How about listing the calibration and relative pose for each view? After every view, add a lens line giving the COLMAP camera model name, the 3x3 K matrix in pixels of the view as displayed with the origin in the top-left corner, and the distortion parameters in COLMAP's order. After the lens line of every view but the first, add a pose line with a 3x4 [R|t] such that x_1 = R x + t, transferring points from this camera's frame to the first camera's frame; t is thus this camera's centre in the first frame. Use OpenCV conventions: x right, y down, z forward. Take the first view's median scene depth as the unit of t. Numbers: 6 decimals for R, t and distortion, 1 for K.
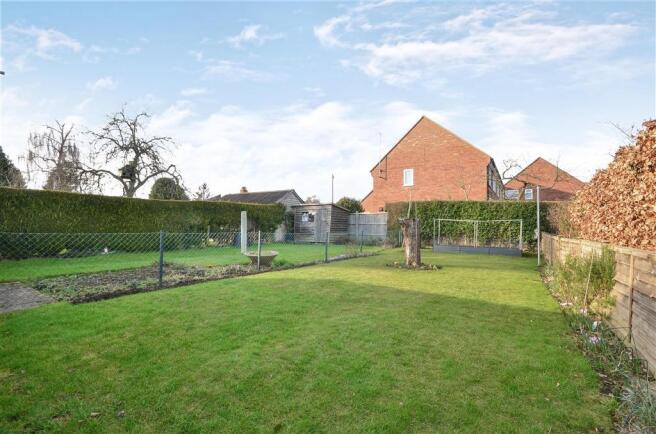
lens RADIAL K [[286.7, 0, 328.0], [0, 286.7, 217.0], [0, 0, 1]] dist [0.000600, 0.000072]
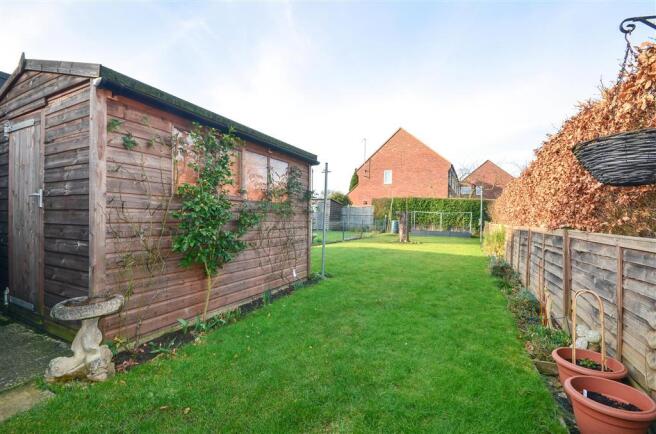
lens RADIAL K [[286.7, 0, 328.0], [0, 286.7, 217.0], [0, 0, 1]] dist [0.000600, 0.000072]
pose [[0.992318, 0.003862, 0.123649, -0.158633], [-0.008024, 0.999417, 0.033175, -0.006672], [-0.123449, -0.033912, 0.991771, -0.247599]]
